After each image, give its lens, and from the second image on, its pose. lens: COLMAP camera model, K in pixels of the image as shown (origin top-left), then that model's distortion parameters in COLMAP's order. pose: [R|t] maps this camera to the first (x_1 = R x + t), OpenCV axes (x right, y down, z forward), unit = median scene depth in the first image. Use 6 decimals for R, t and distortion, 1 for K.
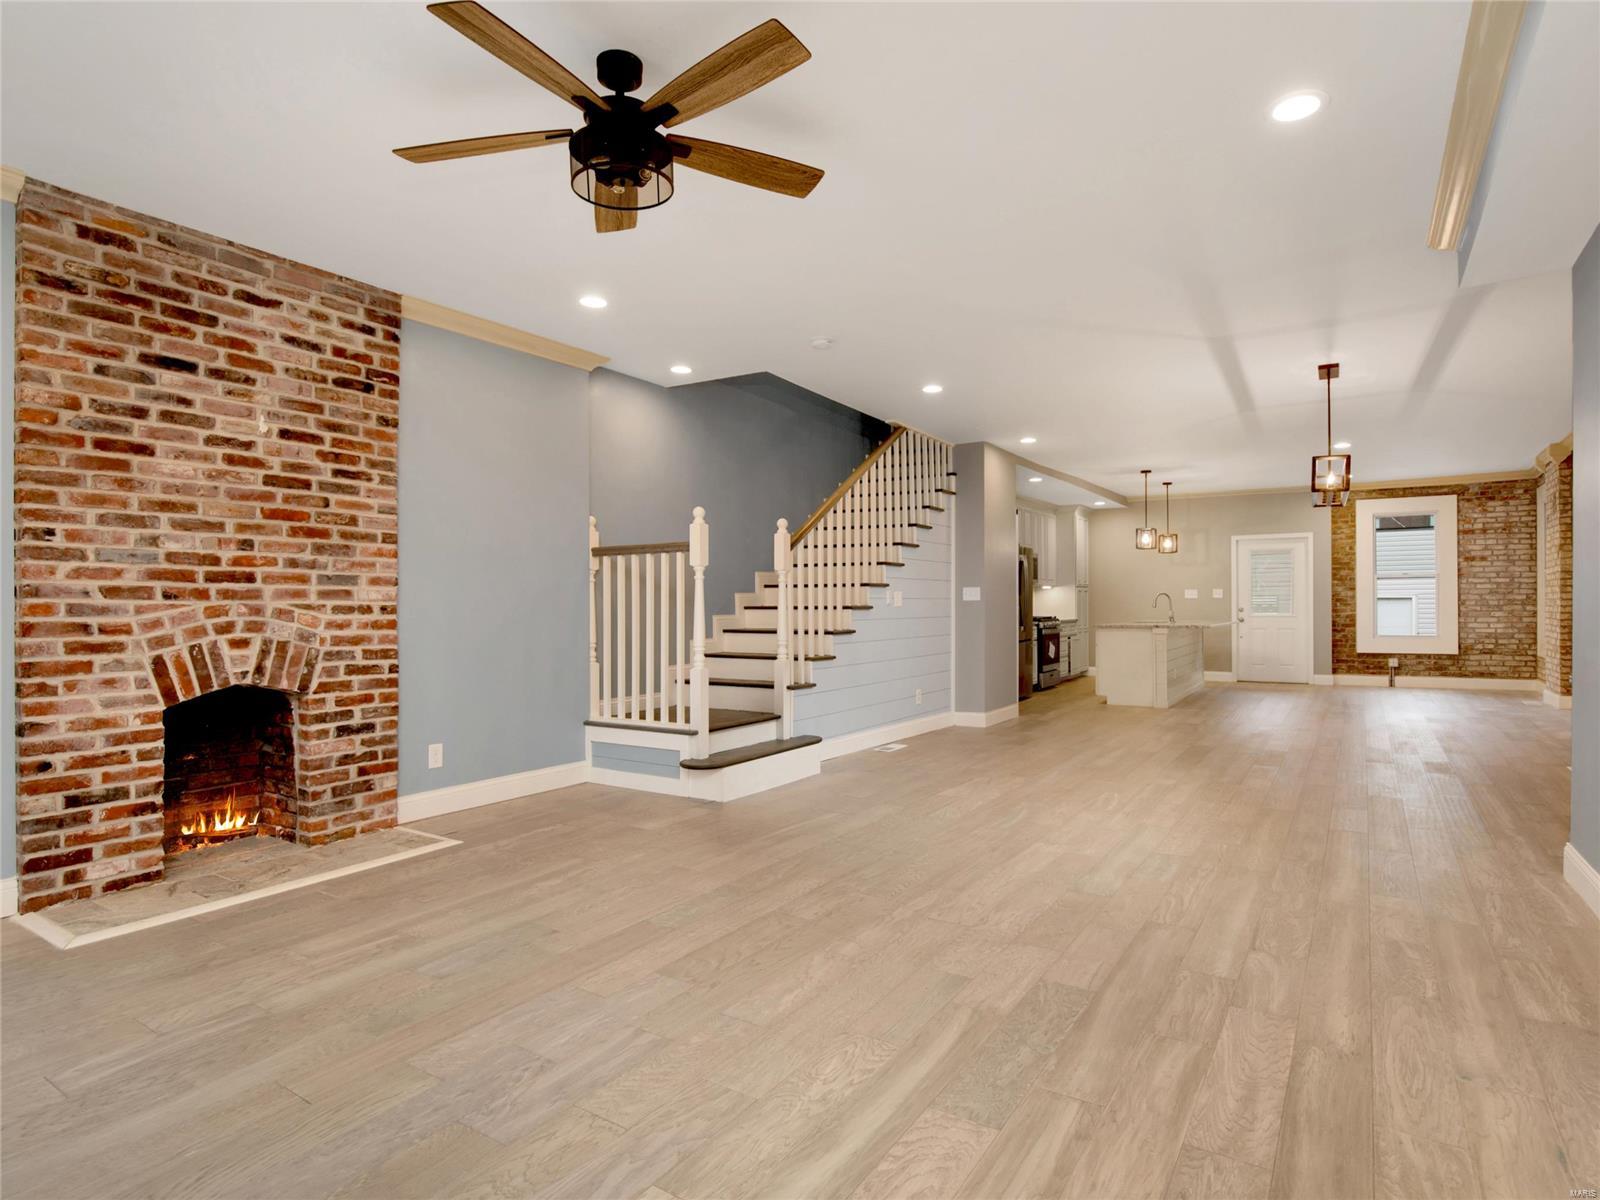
lens RADIAL K [[869.6, 0, 824.8], [0, 869.6, 598.7], [0, 0, 1]] dist [-0.025411, 0.003896]
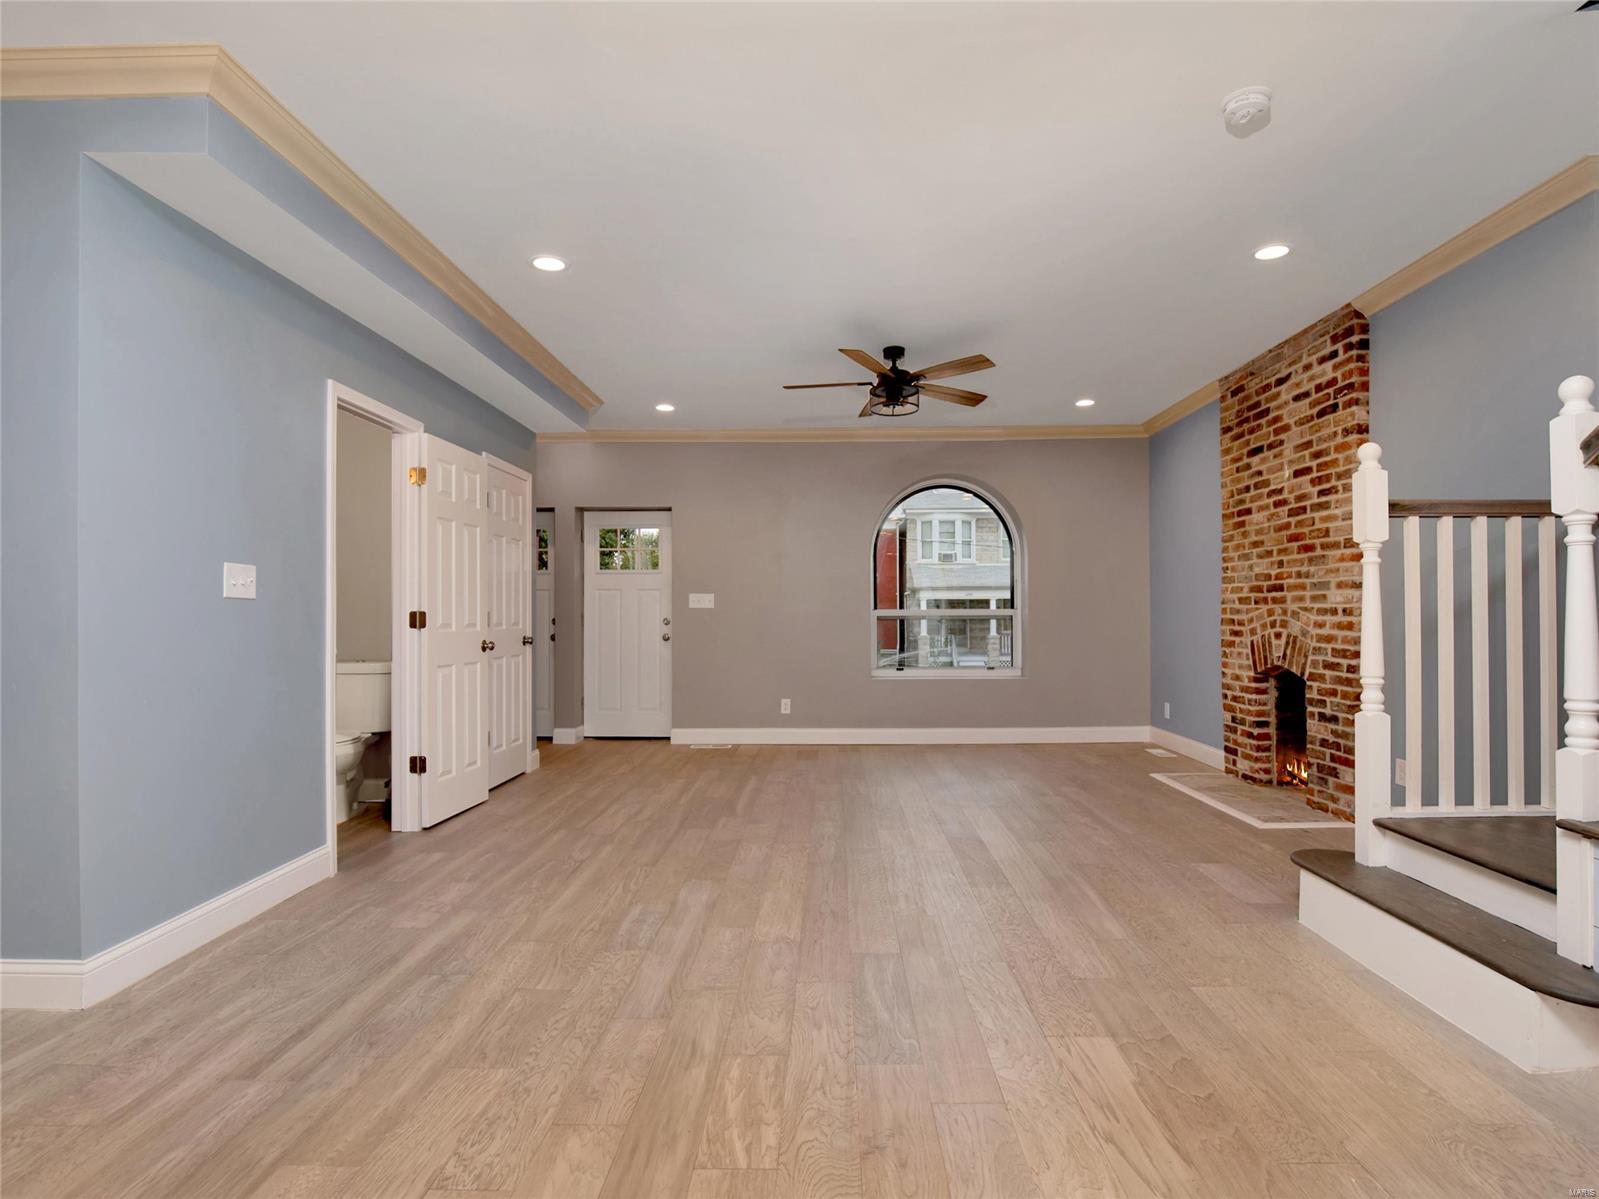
lens RADIAL K [[869.0, 0, 828.1], [0, 869.0, 603.3], [0, 0, 1]] dist [-0.025411, 0.003896]
pose [[-0.851640, 0.005479, -0.524098, 0.607264], [0.016590, 0.999726, -0.016507, 0.009729], [0.523864, -0.022753, -0.851498, 1.645995]]
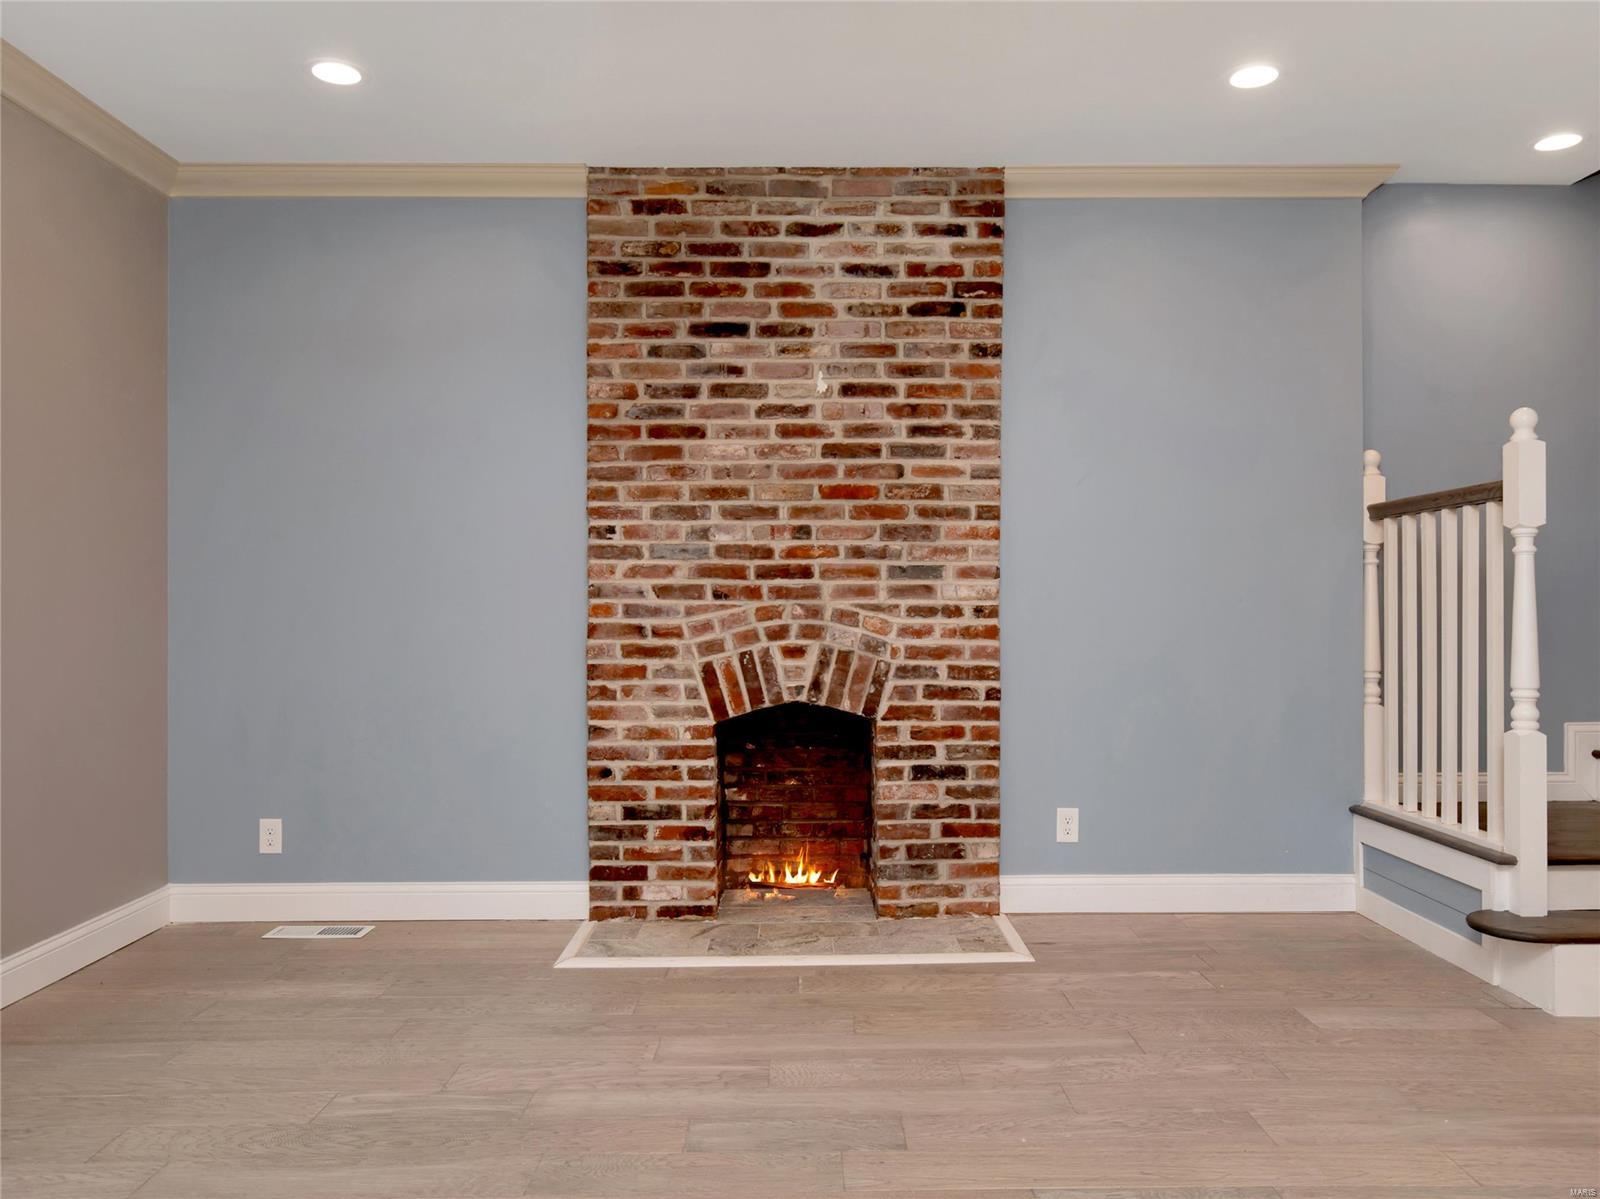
lens RADIAL K [[1066.3, 0, 808.3], [0, 1066.3, 601.4], [0, 0, 1]] dist [0.002363, -0.014292]
pose [[0.535816, -0.000187, -0.844335, 0.175417], [0.007070, 0.999966, 0.004265, -0.000807], [0.844305, -0.008255, 0.535799, 0.421561]]
